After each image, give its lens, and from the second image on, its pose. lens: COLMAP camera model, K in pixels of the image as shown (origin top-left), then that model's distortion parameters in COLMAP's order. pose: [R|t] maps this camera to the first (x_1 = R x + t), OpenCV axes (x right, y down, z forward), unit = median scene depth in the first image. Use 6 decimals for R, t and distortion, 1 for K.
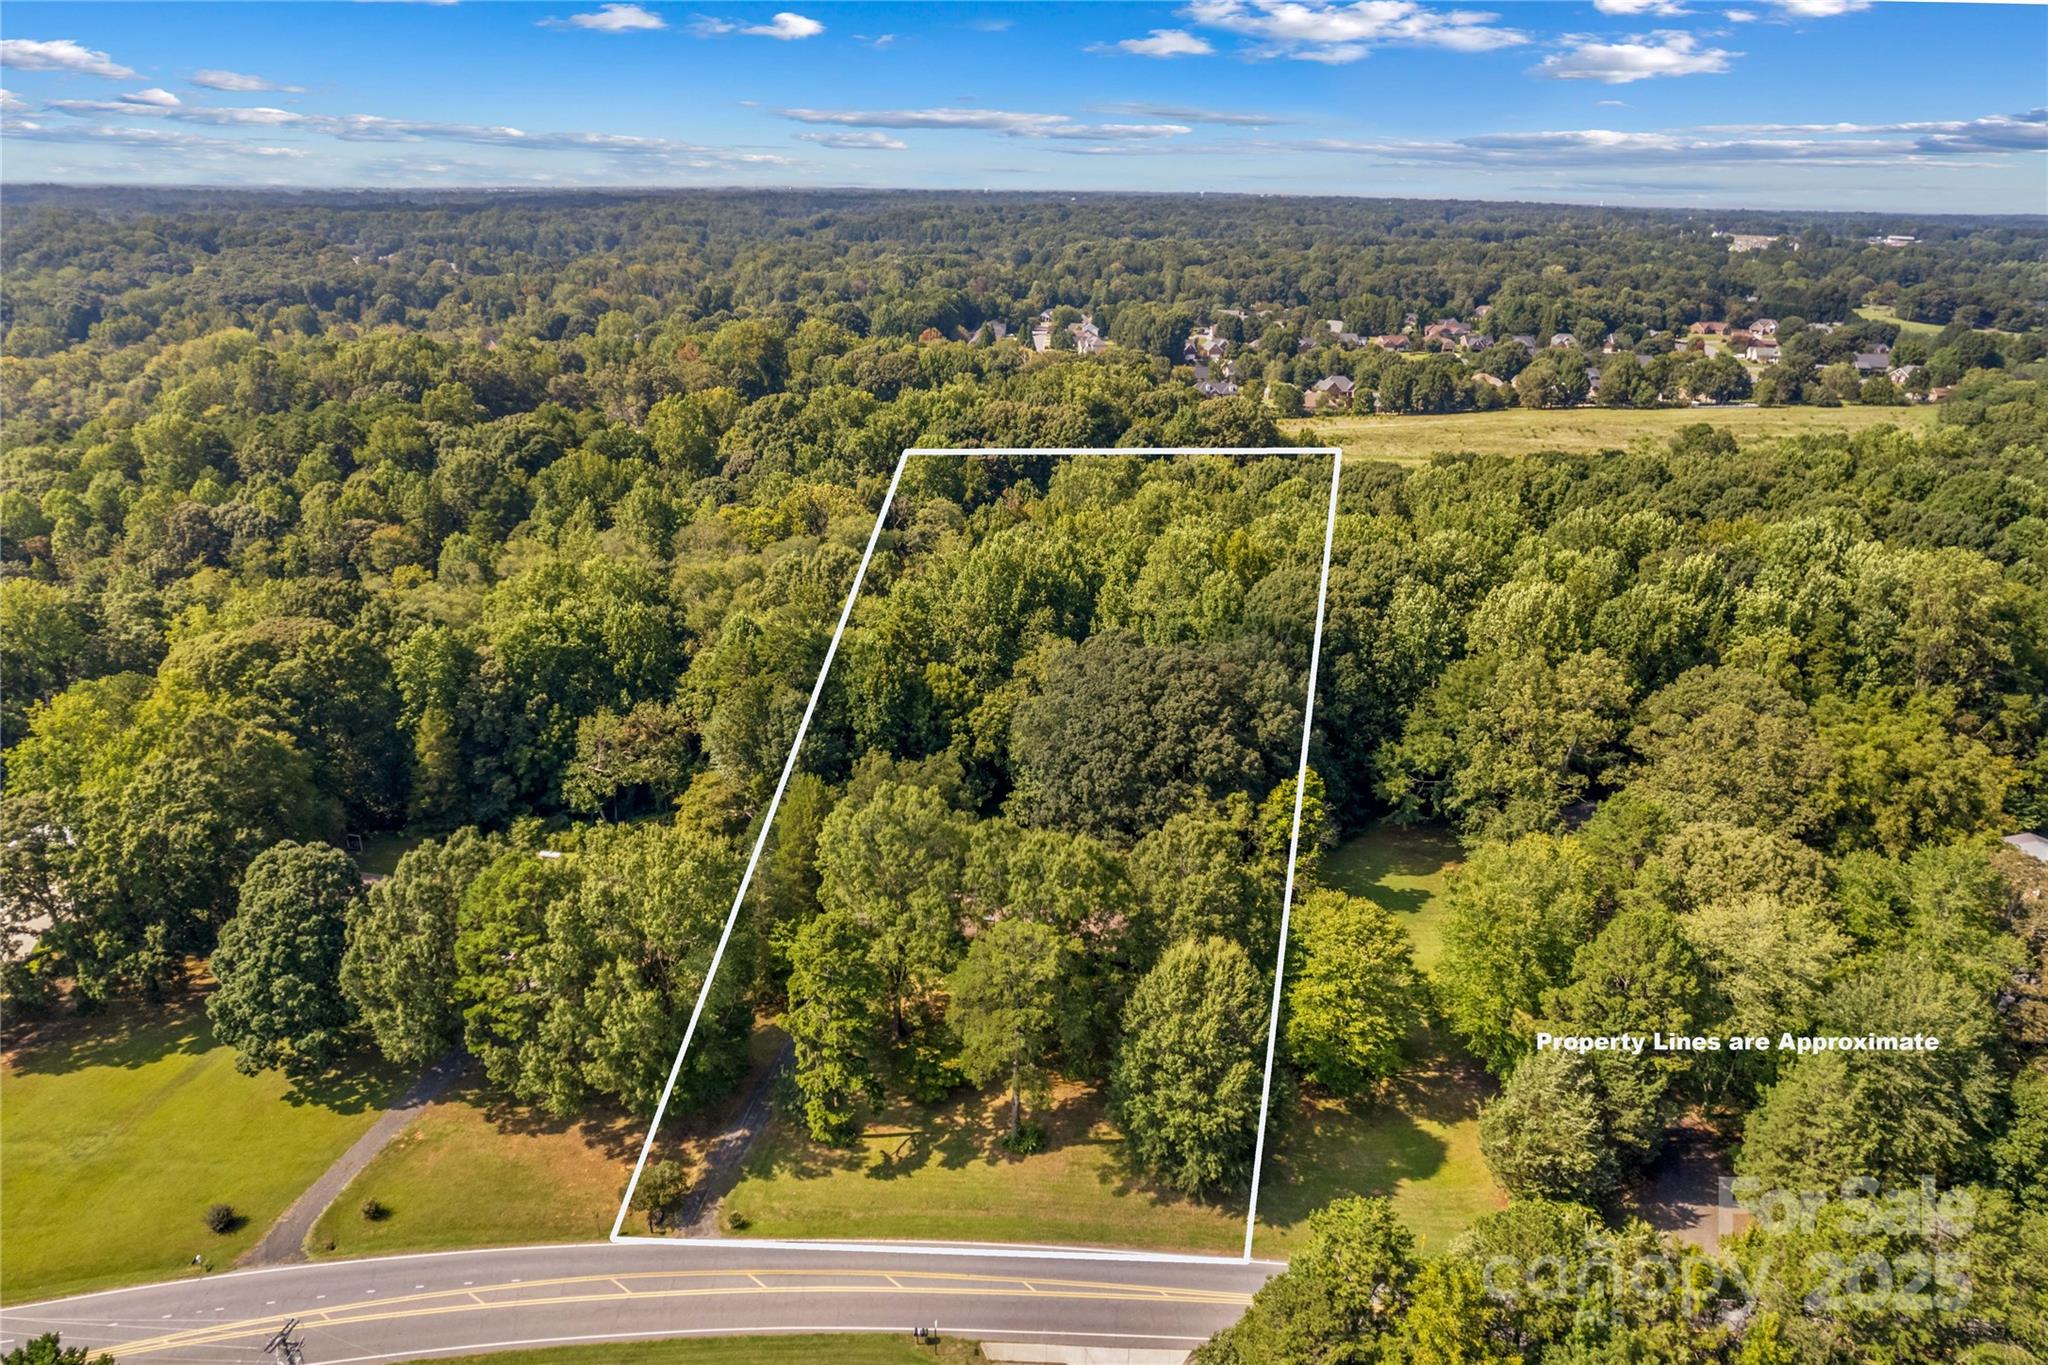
lens RADIAL K [[1372.3, 0, 1017.9], [0, 1372.3, 713.7], [0, 0, 1]] dist [-0.078233, 0.073957]
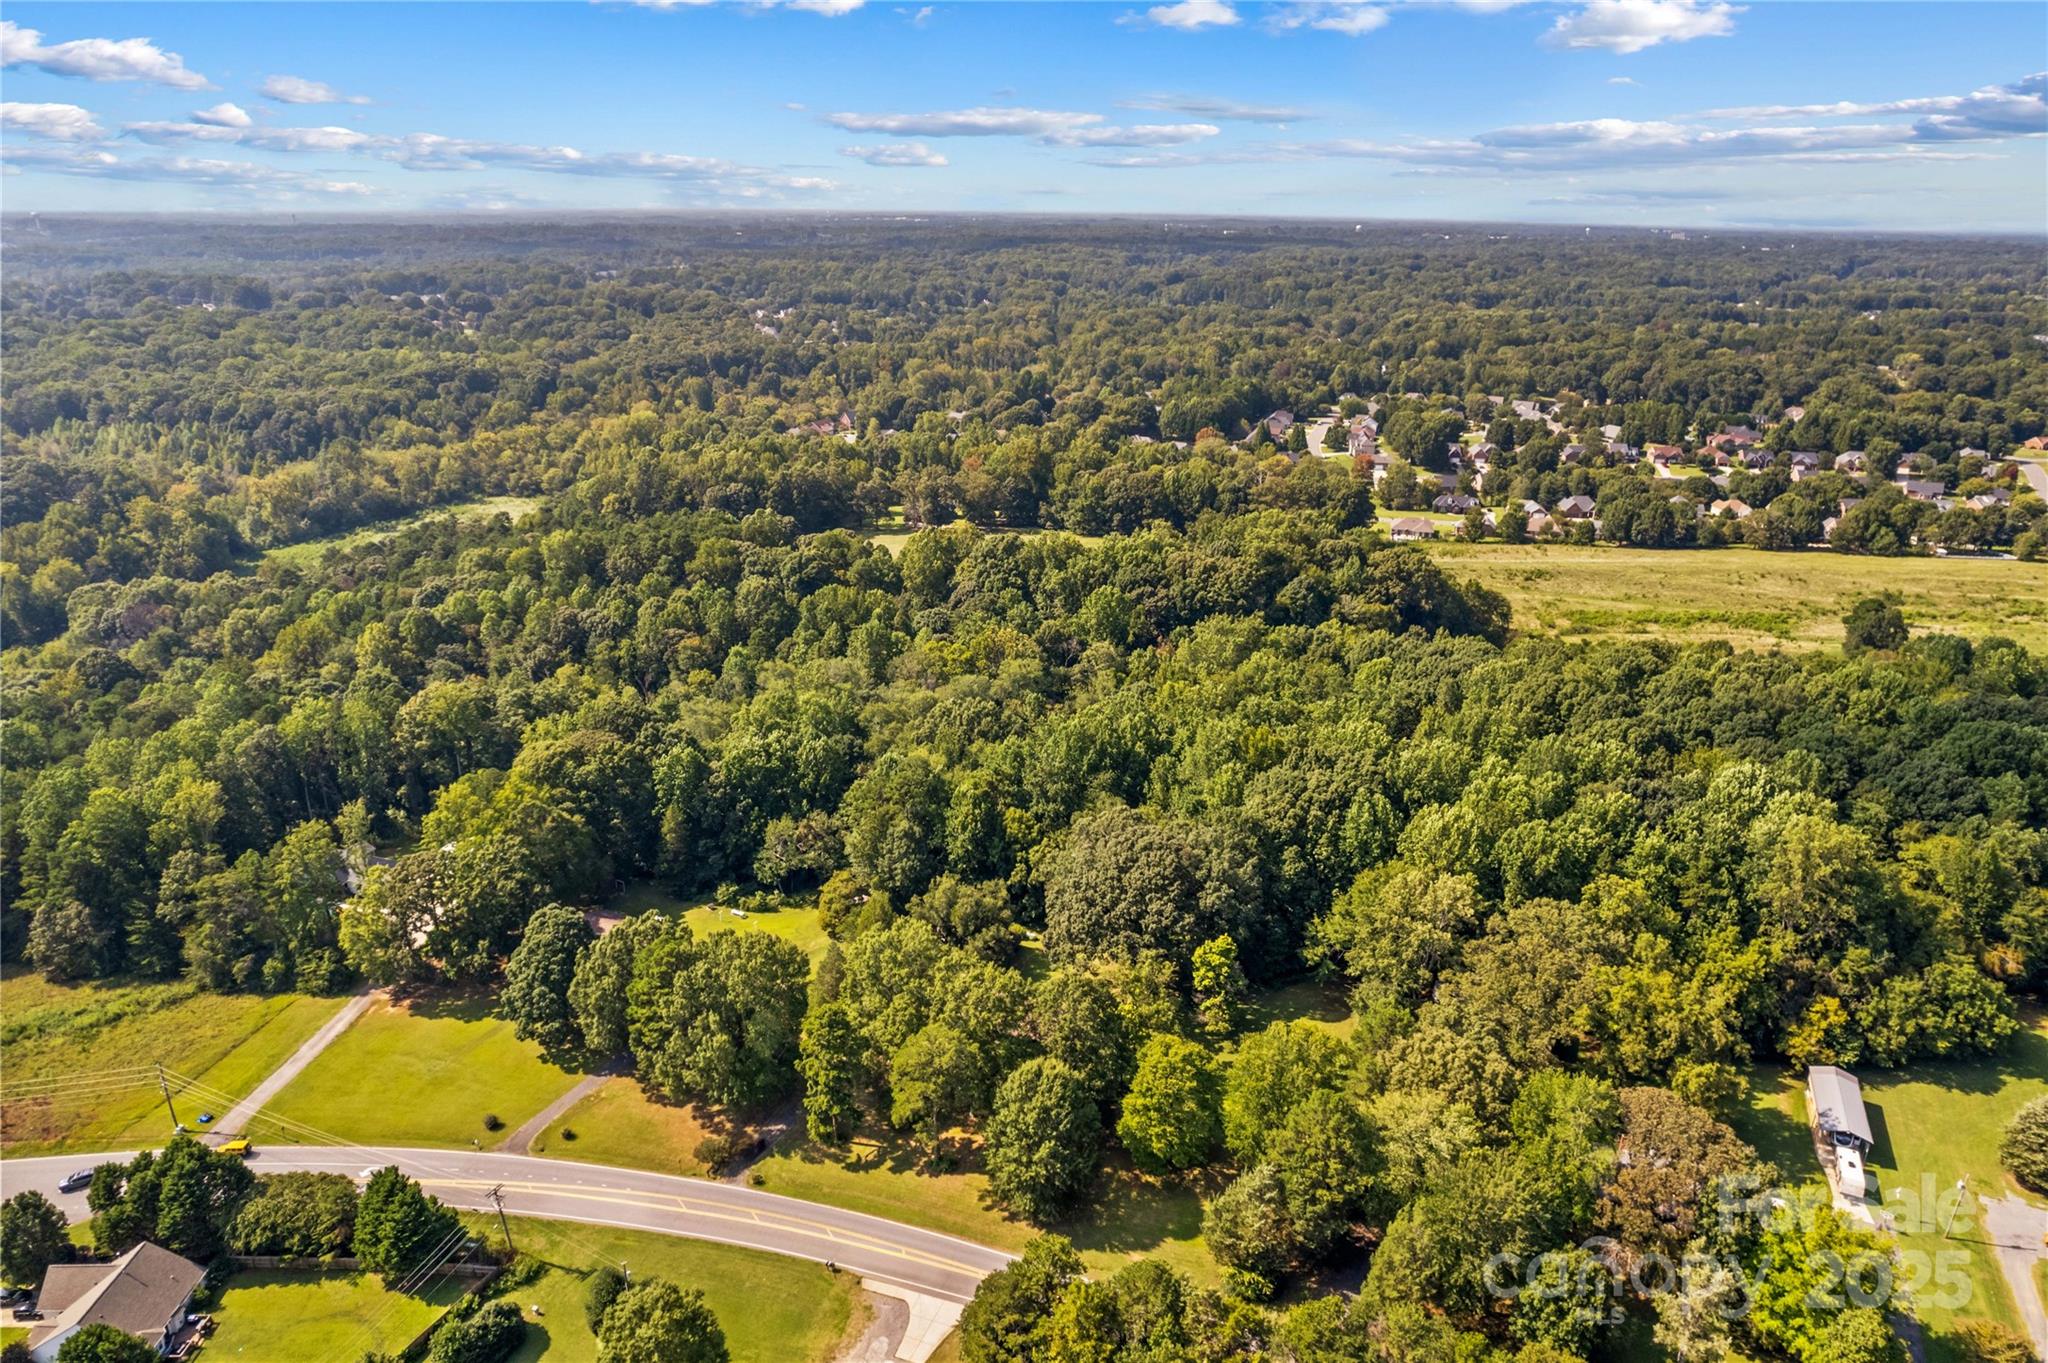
lens RADIAL K [[1408.2, 0, 1024.0], [0, 1408.2, 681.5], [0, 0, 1]] dist [-0.060897, 0.000182]
pose [[0.957324, 0.092496, -0.273816, 0.349626], [-0.095307, 0.995443, 0.003049, -0.182428], [0.272851, 0.023178, 0.961777, -0.383247]]
